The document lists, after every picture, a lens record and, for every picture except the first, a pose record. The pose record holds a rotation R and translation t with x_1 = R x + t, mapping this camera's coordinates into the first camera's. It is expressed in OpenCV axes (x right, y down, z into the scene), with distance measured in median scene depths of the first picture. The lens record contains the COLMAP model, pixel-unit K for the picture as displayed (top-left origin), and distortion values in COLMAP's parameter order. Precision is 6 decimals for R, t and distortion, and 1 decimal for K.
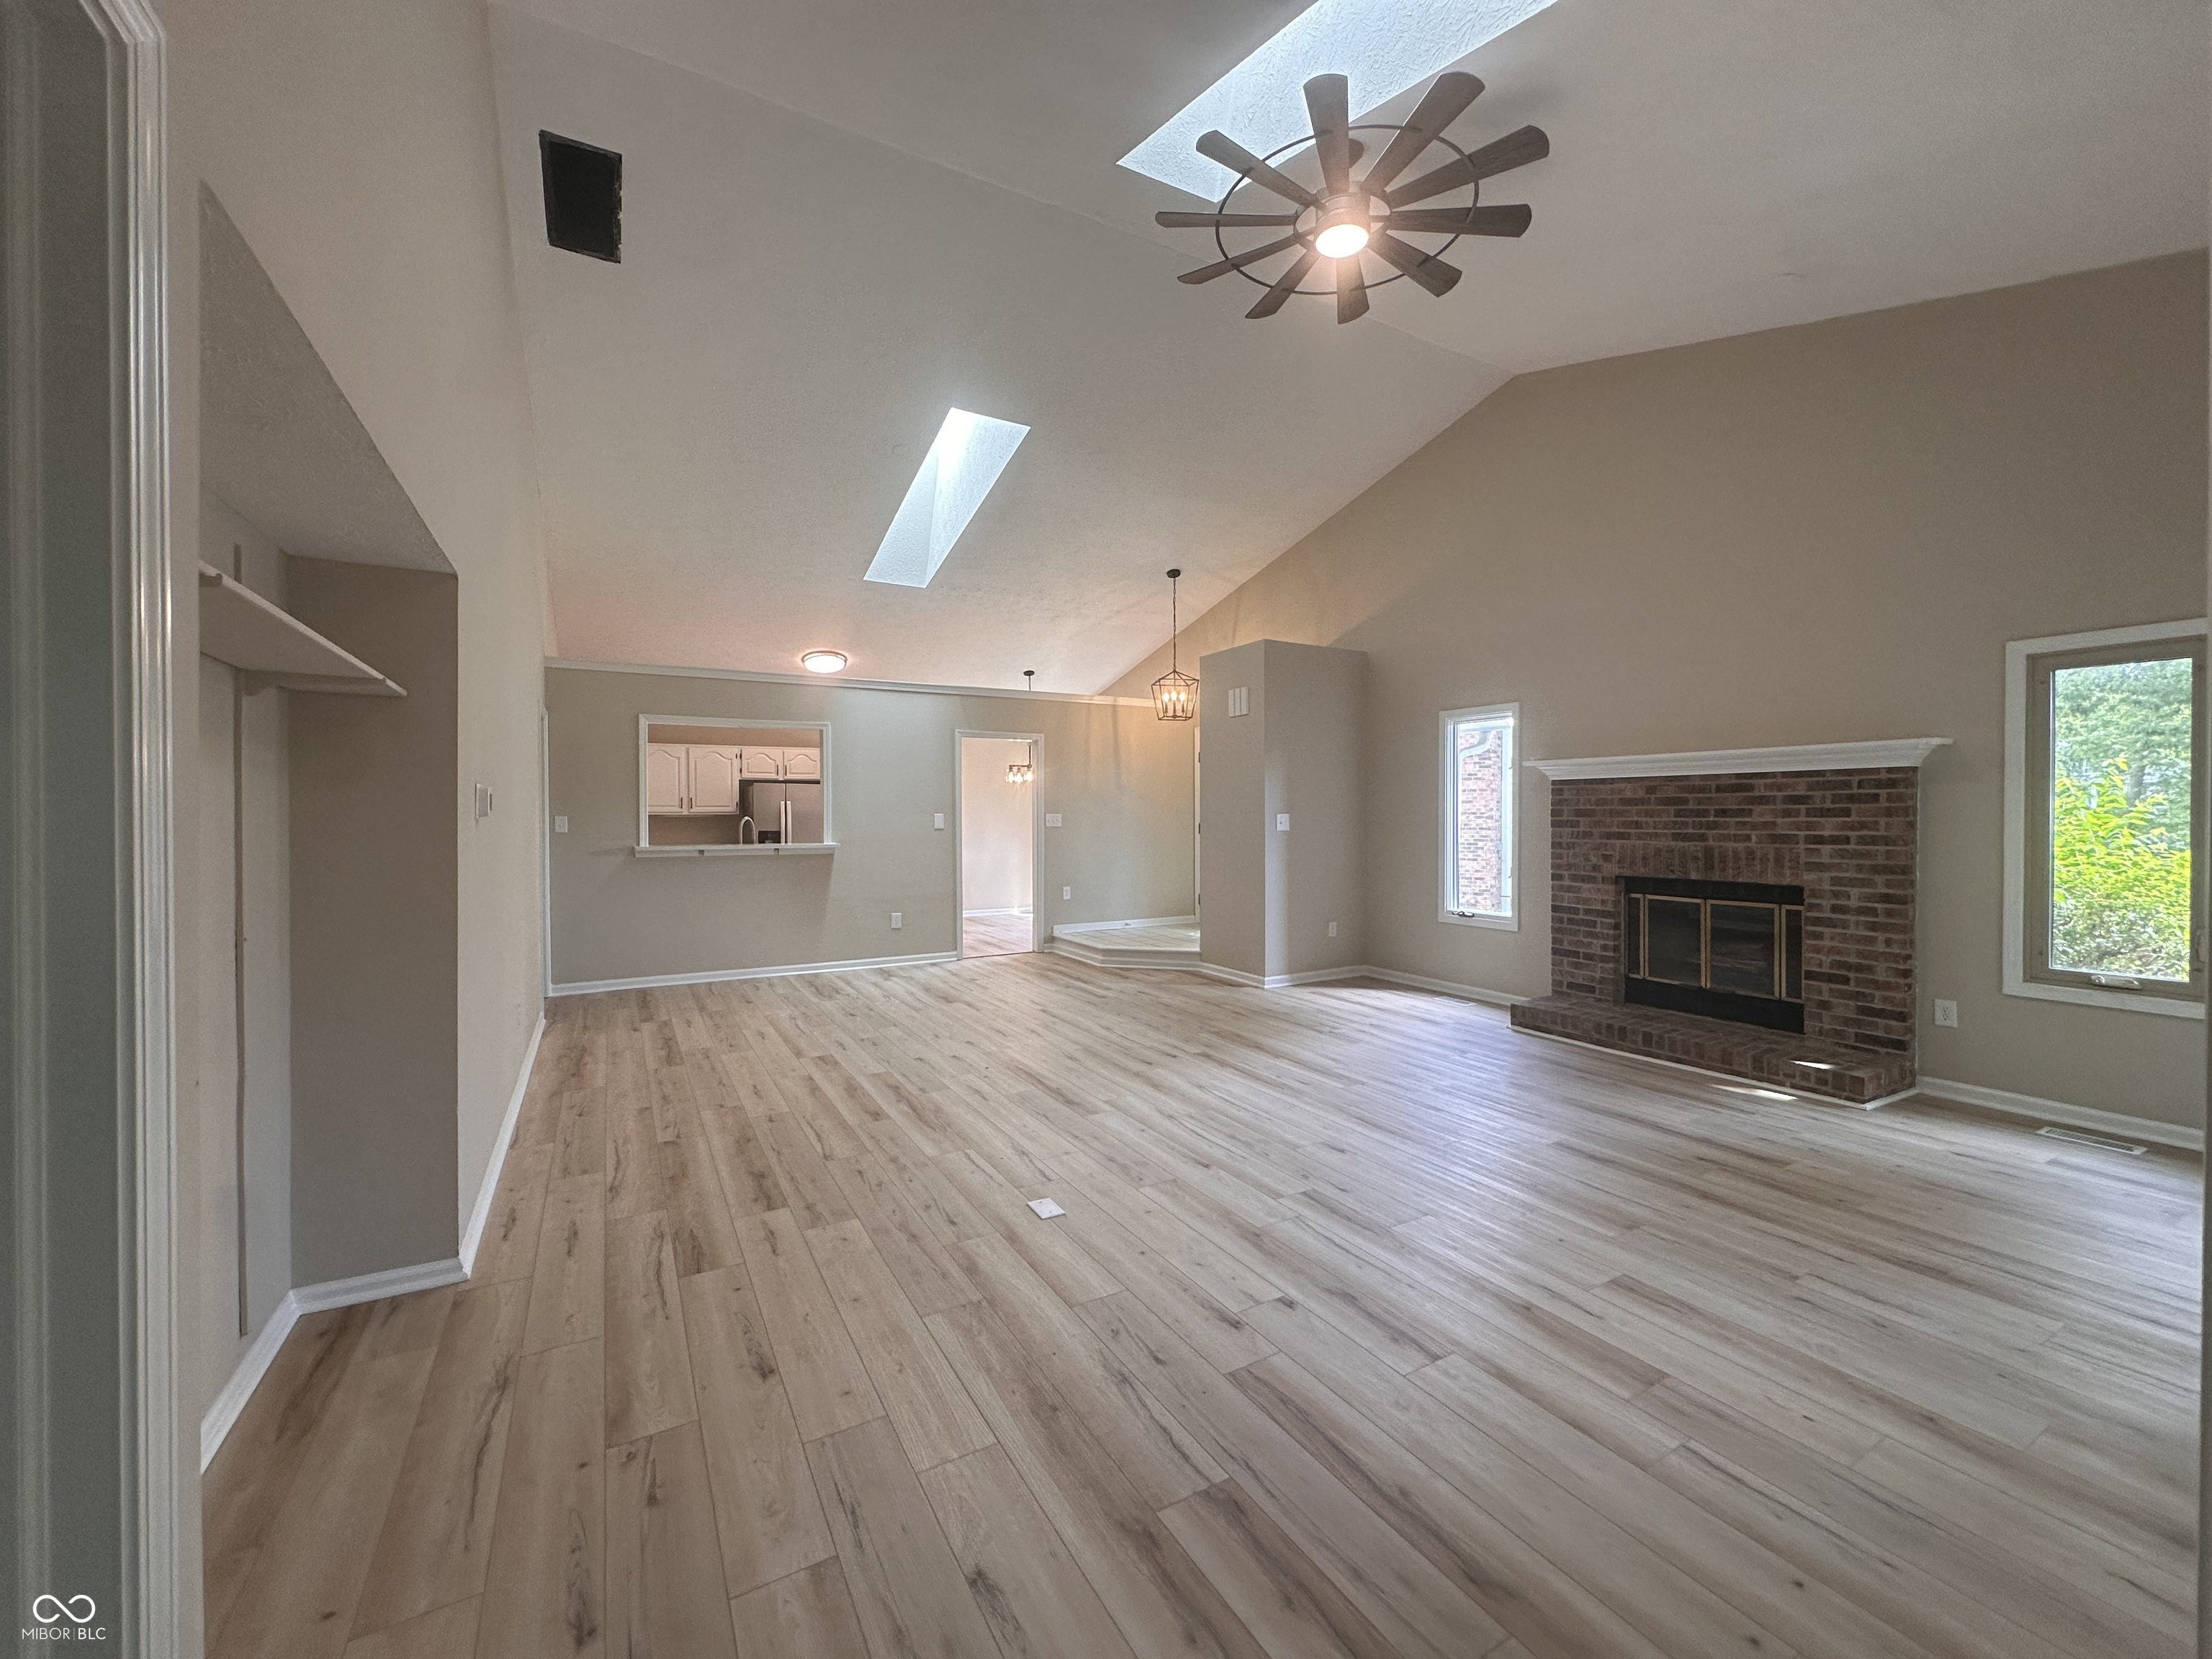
lens RADIAL K [[882.3, 0, 1107.9], [0, 882.3, 825.8], [0, 0, 1]] dist [-0.002935, 0.000419]
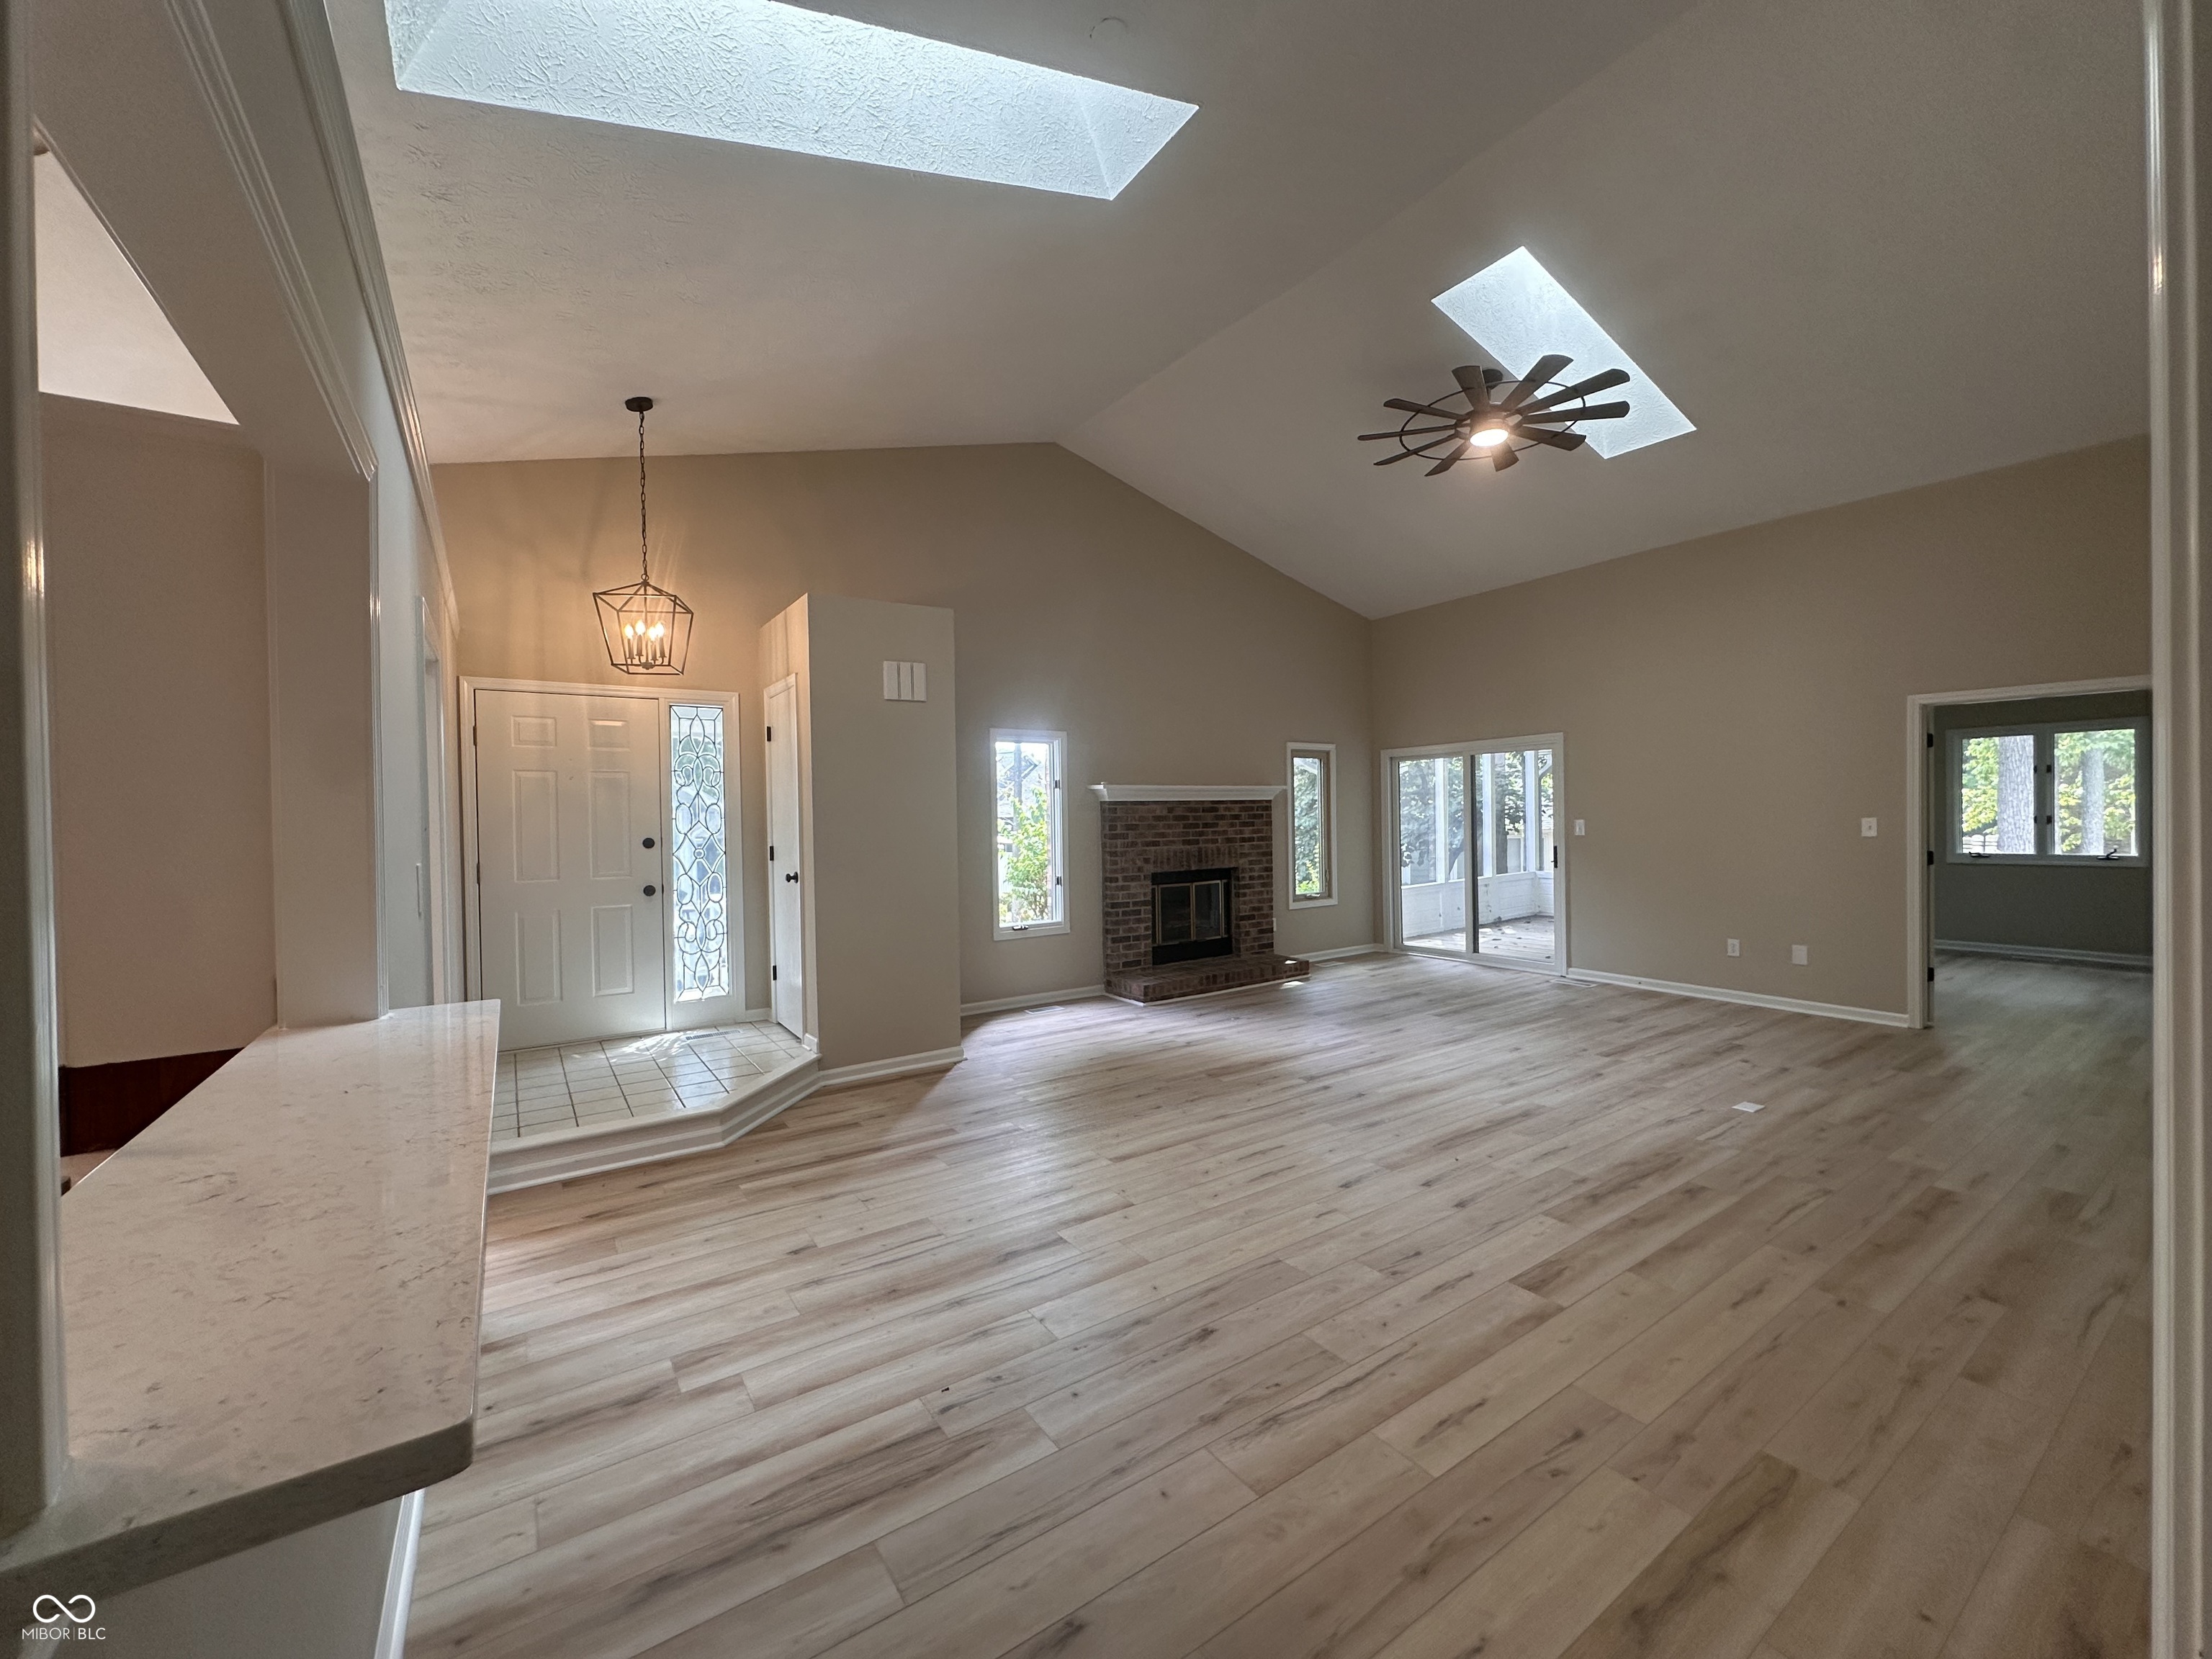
lens RADIAL K [[882.3, 0, 1107.9], [0, 882.3, 825.8], [0, 0, 1]] dist [-0.002935, 0.000419]
pose [[-0.084117, -0.008736, 0.996418, -0.955210], [0.031531, 0.999438, 0.011424, -0.042218], [-0.995957, 0.032379, -0.083794, 1.470661]]
